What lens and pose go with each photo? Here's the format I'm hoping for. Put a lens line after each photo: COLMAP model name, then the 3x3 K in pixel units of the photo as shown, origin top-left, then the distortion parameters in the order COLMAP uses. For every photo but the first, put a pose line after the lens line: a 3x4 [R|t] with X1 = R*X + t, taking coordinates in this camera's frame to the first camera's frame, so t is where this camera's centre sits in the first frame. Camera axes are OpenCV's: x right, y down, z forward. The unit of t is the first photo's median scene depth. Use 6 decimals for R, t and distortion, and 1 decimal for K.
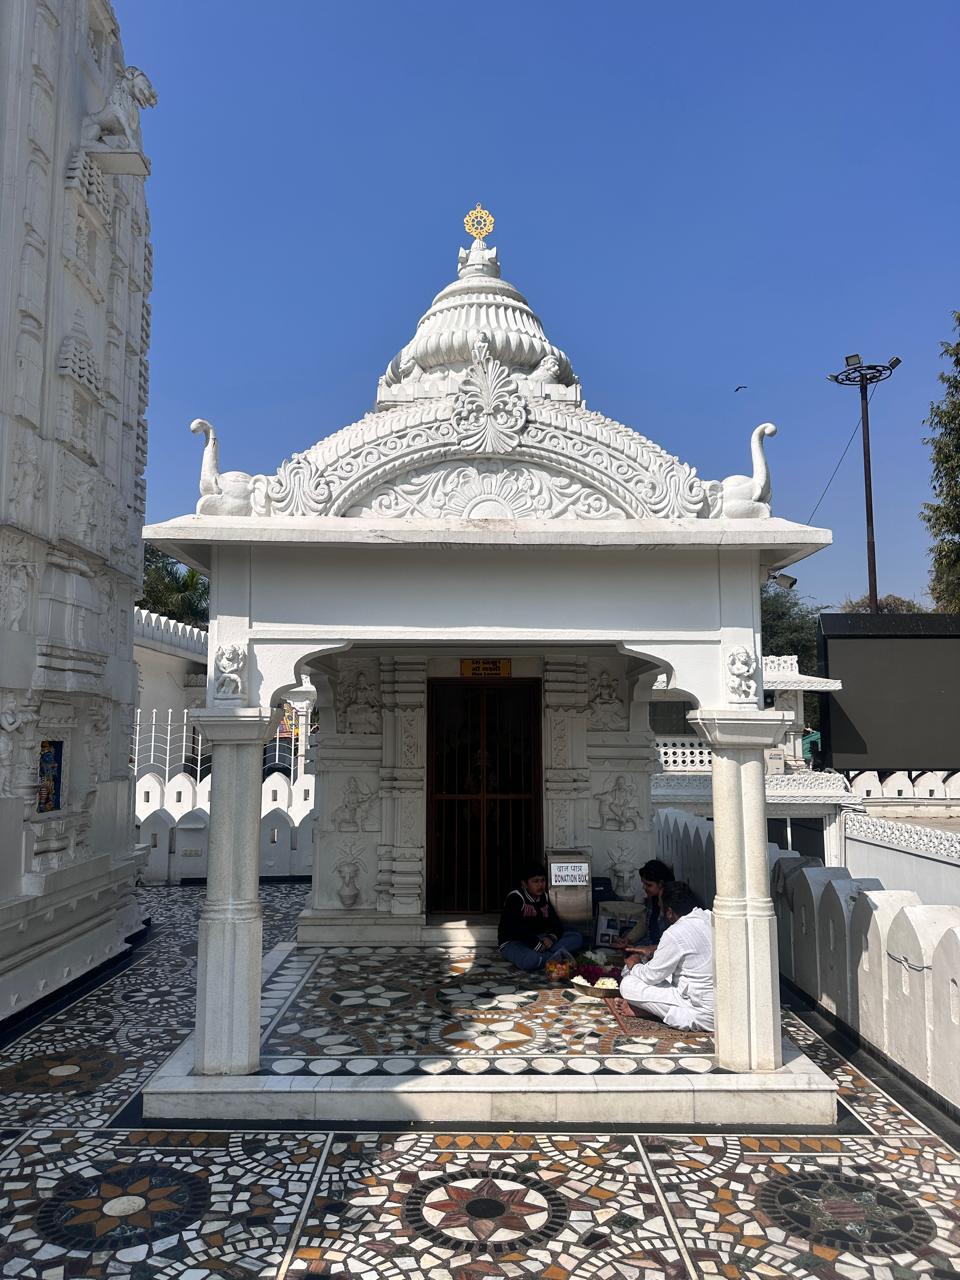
lens RADIAL K [[897.9, 0, 480.0], [0, 897.9, 640.0], [0, 0, 1]] dist [0.159941, -0.357750]
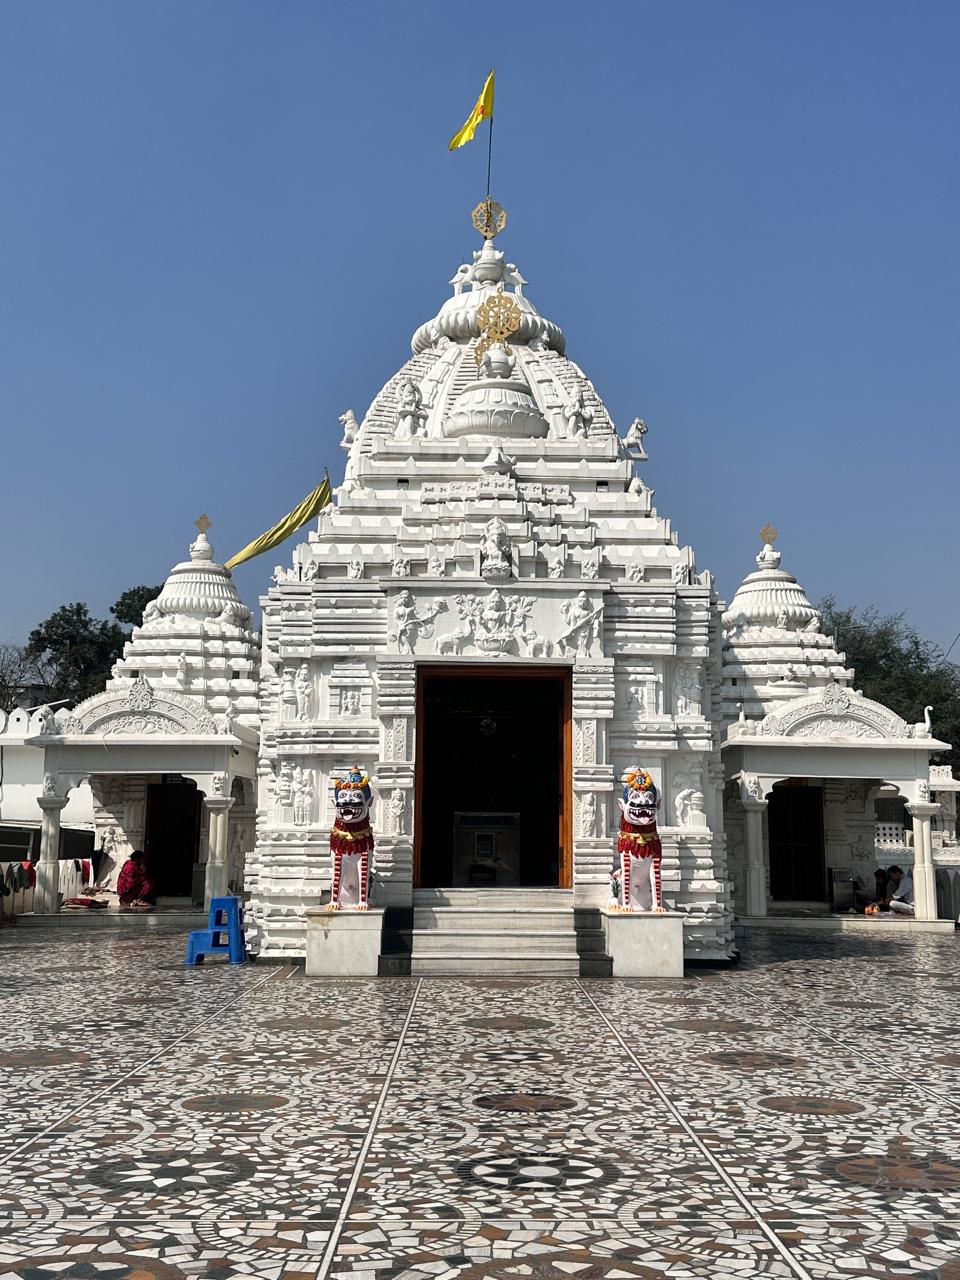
lens RADIAL K [[1400.4, 0, 493.4], [0, 1400.4, 635.9], [0, 0, 1]] dist [0.124287, -0.000441]
pose [[0.999934, 0.007690, 0.008588, -1.150327], [-0.007327, 0.999111, -0.041511, -0.262084], [-0.008900, 0.041445, 0.999101, -3.613543]]
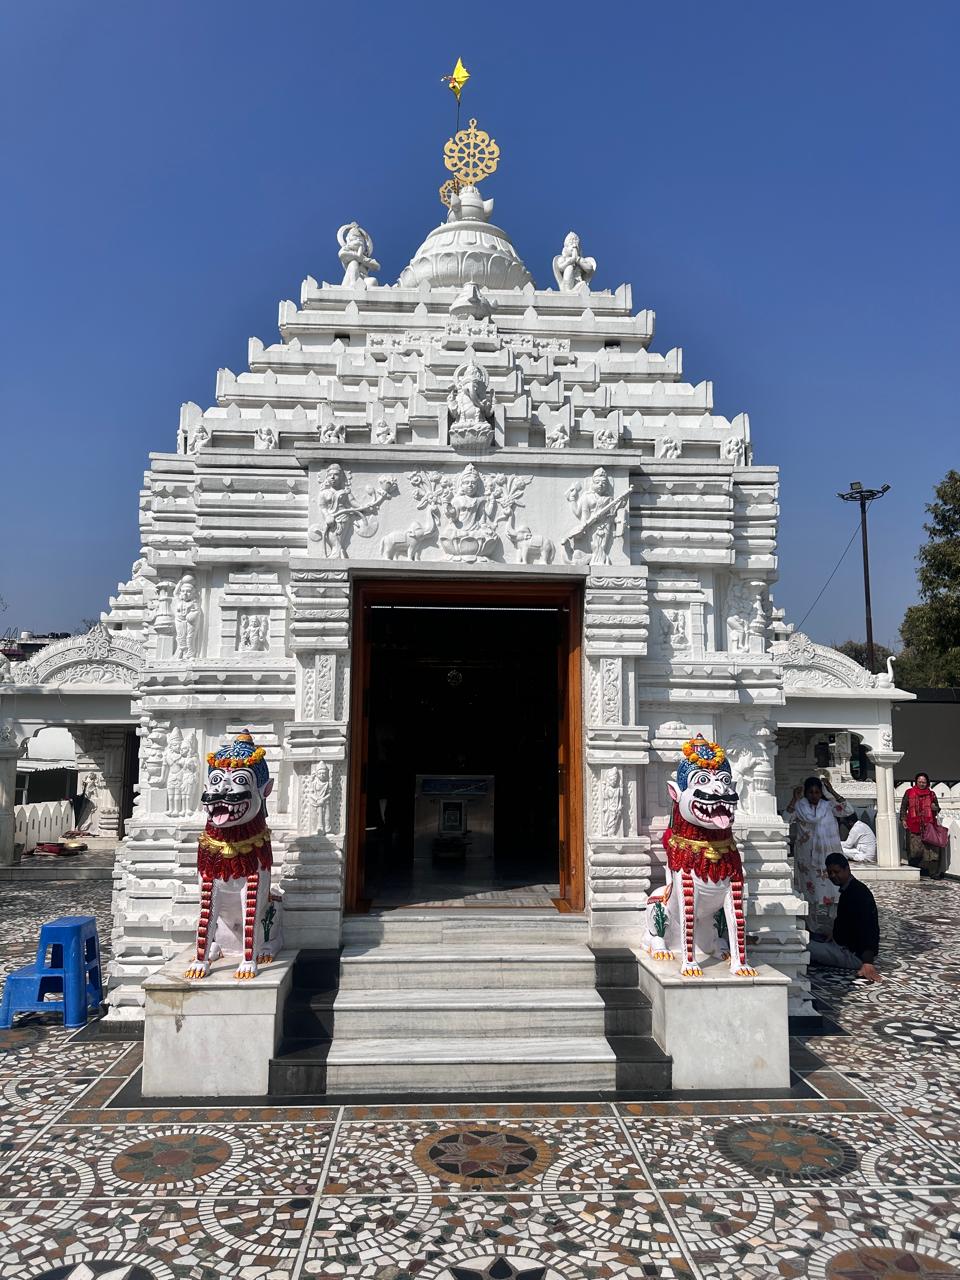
lens RADIAL K [[897.9, 0, 480.0], [0, 897.9, 640.0], [0, 0, 1]] dist [0.159941, -0.357750]
pose [[0.999300, 0.009898, 0.036088, -1.151404], [-0.009026, 0.999665, -0.024246, -0.203818], [-0.036316, 0.023903, 0.999054, -1.957766]]
